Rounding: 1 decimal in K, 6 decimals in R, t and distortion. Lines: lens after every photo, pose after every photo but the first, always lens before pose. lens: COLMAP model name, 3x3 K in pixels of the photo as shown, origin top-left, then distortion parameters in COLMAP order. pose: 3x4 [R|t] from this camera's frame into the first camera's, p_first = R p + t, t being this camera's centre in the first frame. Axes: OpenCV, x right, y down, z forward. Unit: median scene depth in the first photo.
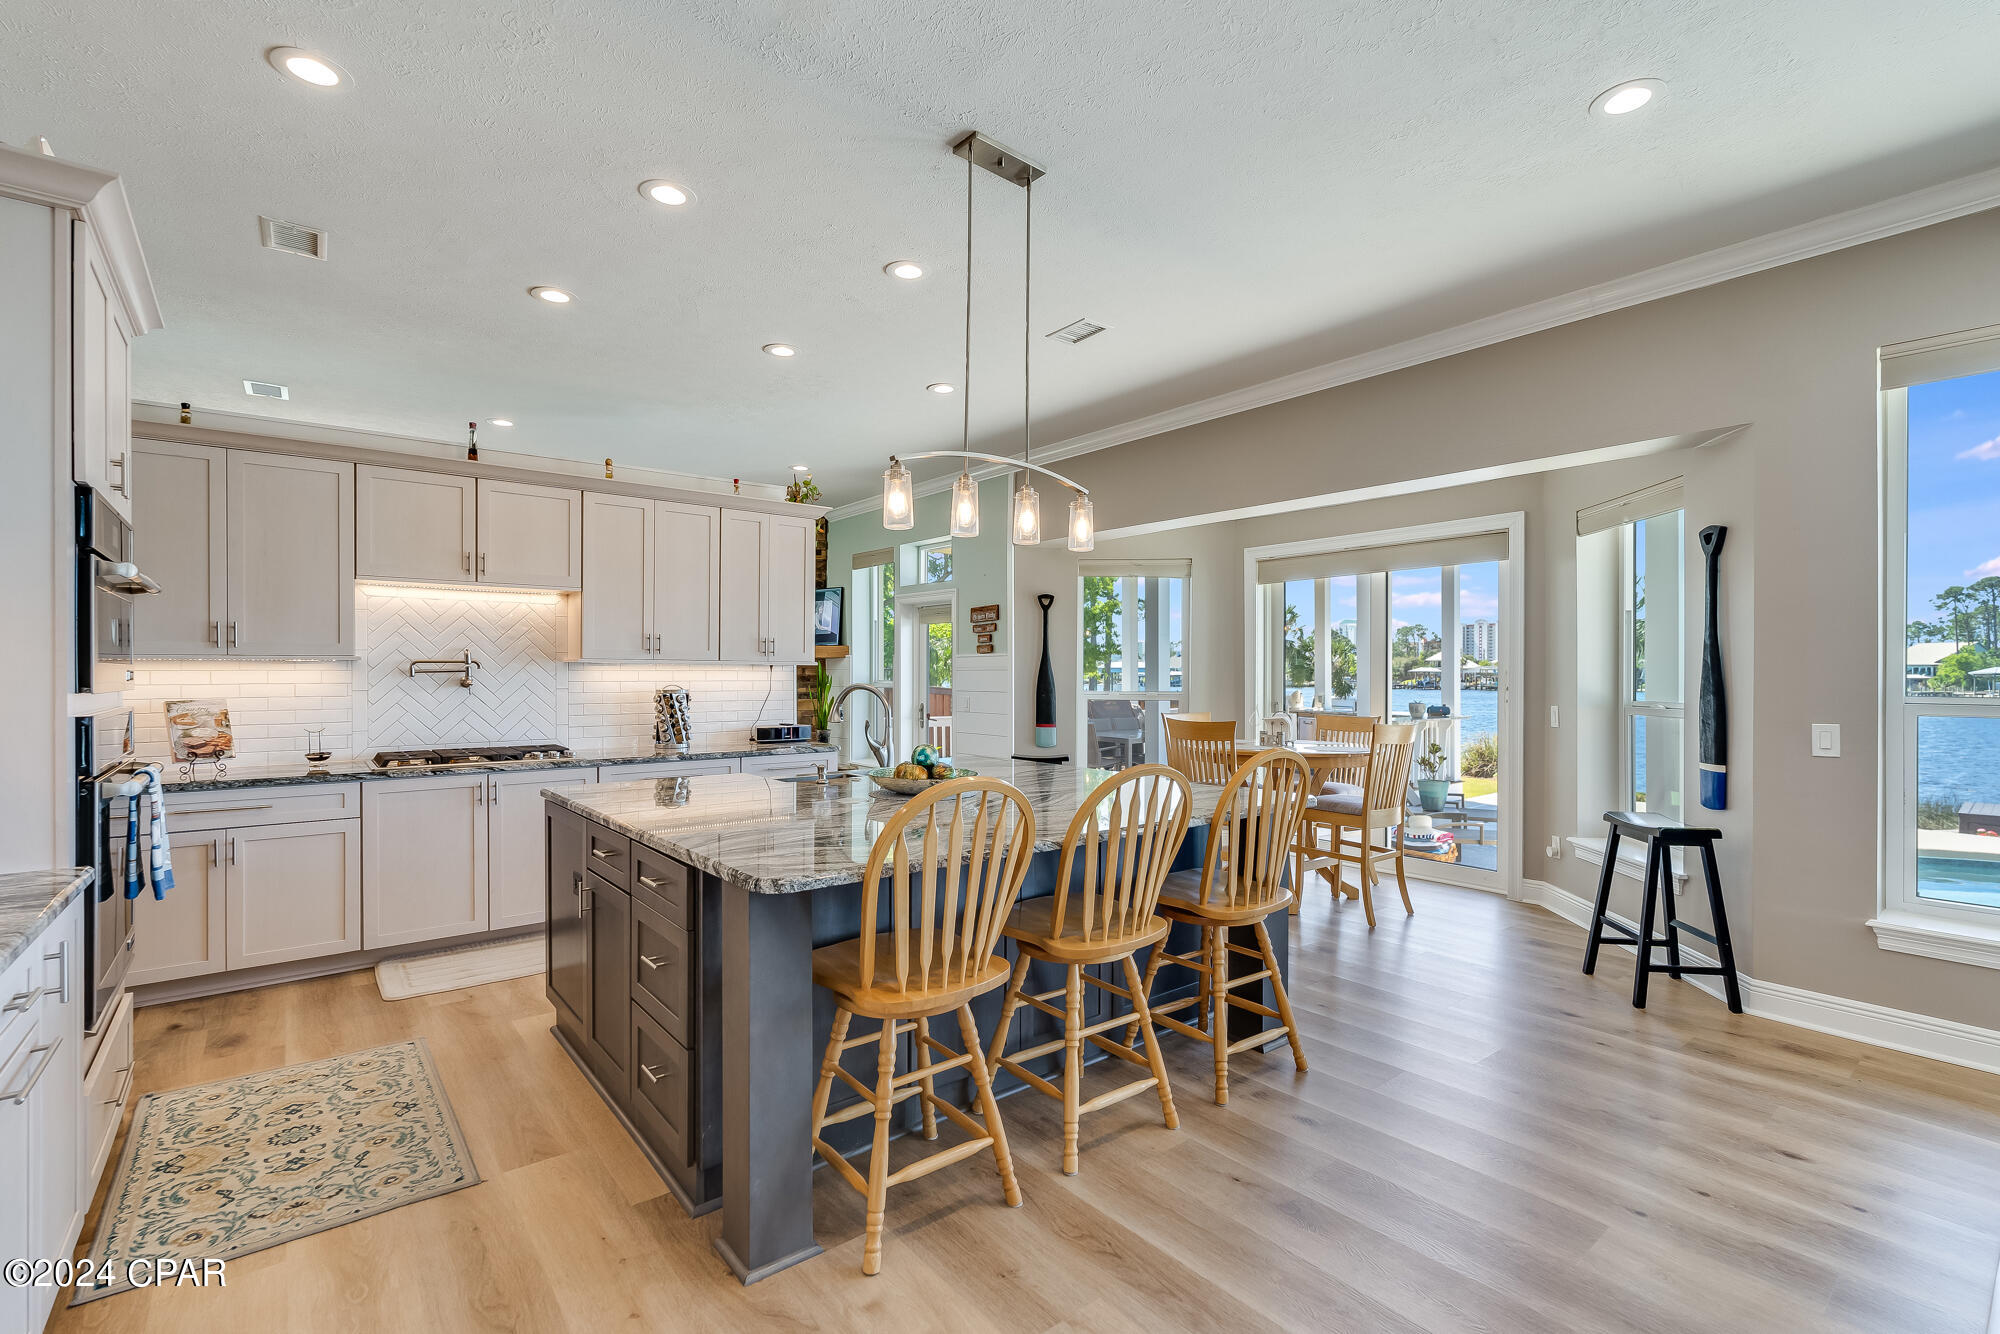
lens RADIAL K [[897.5, 0, 1000.0], [0, 897.5, 667.0], [0, 0, 1]] dist [-0.001149, -0.000039]
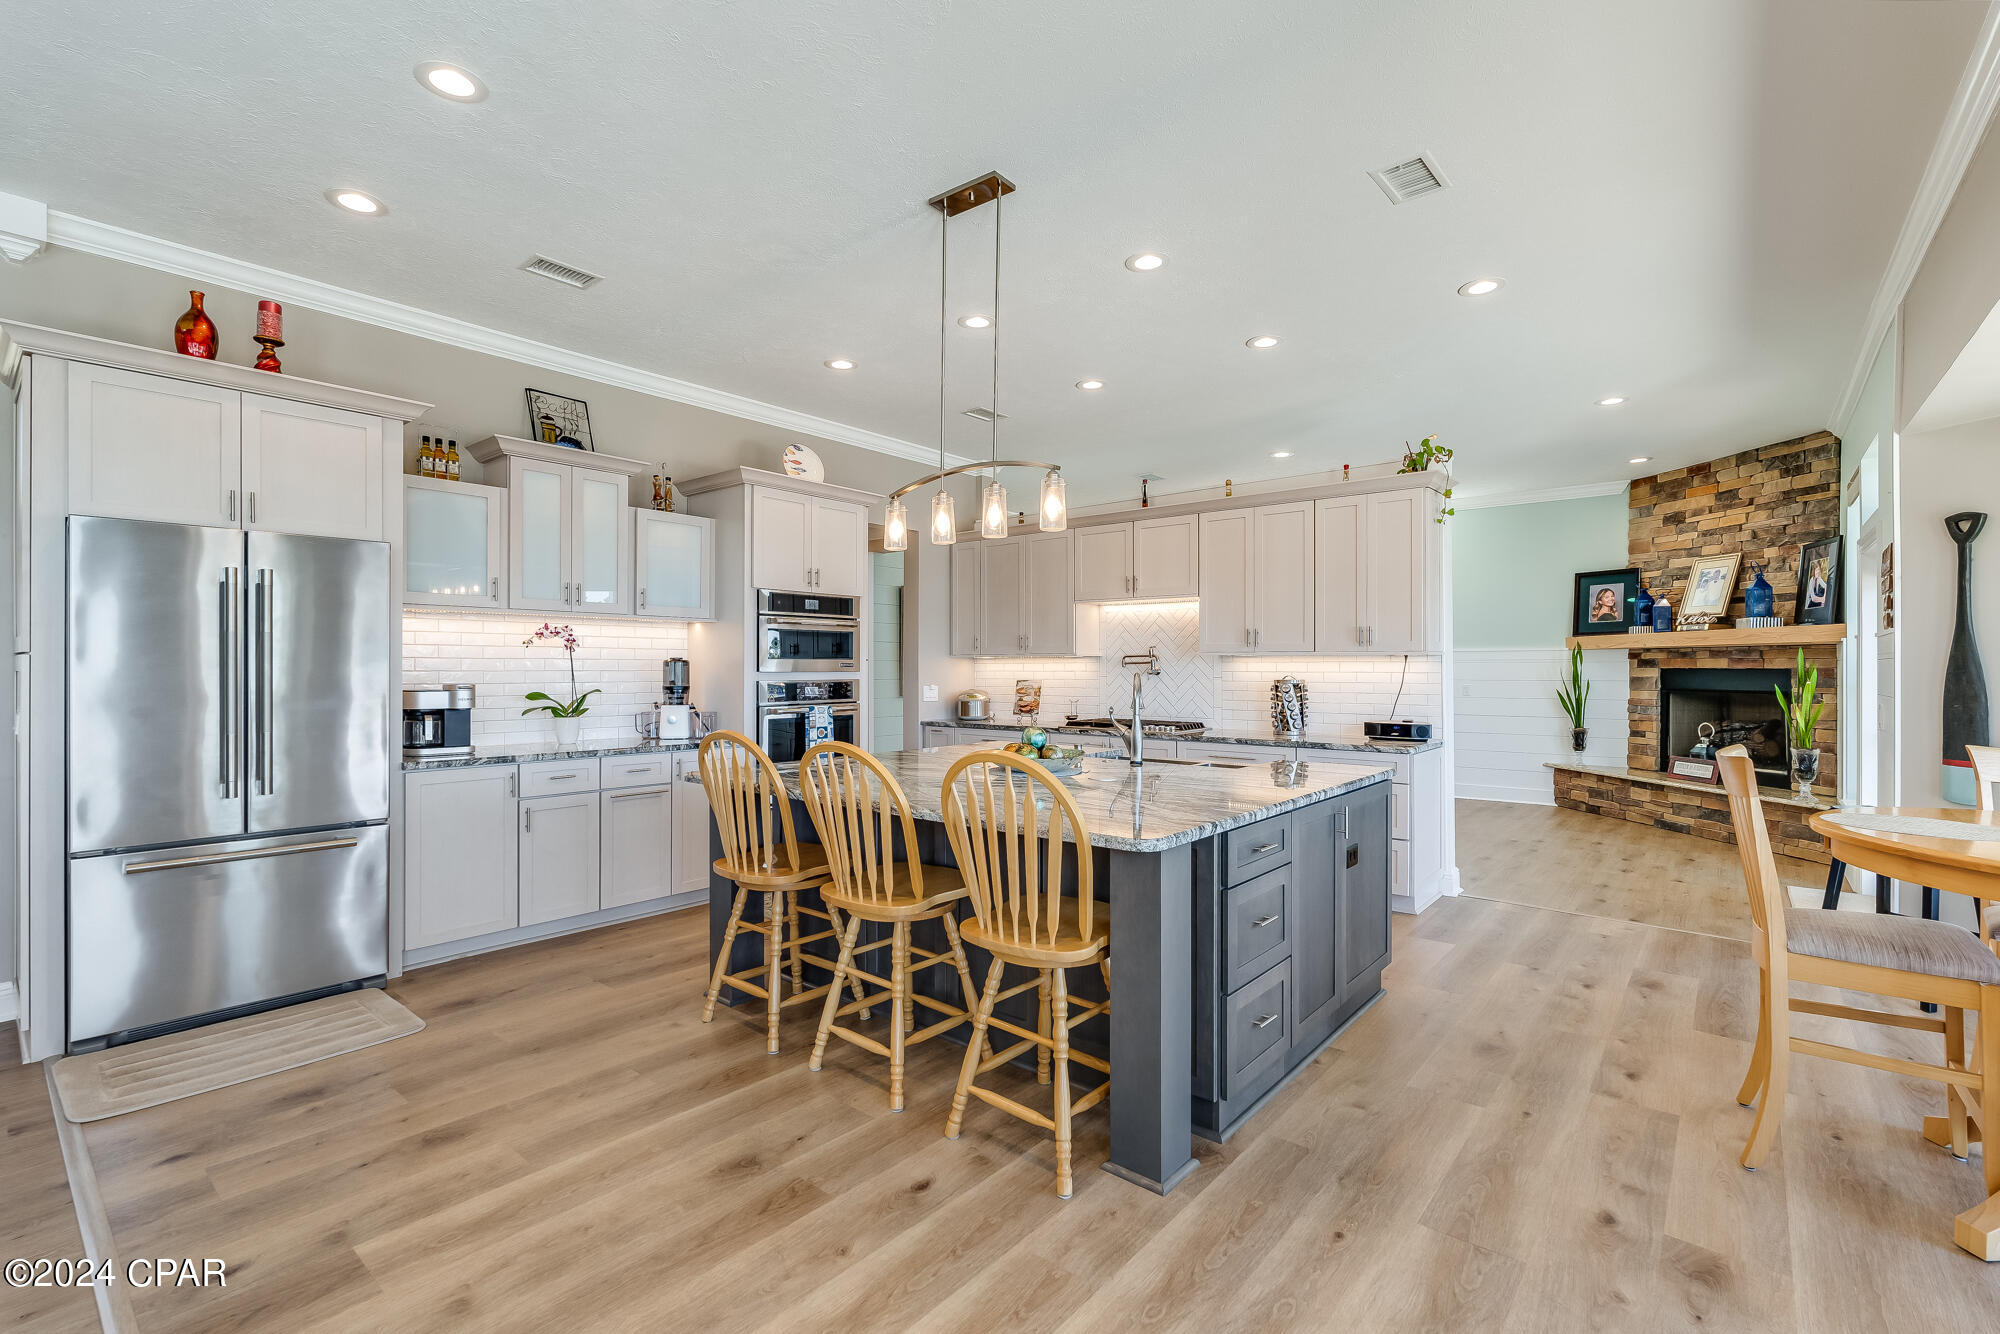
lens RADIAL K [[886.9, 0, 998.8], [0, 886.9, 661.1], [0, 0, 1]] dist [-0.003135, 0.000188]
pose [[0.189308, -0.007188, -0.981891, 0.590051], [0.006165, 0.999962, -0.006132, 0.007370], [0.981898, -0.004892, 0.189345, 0.456061]]
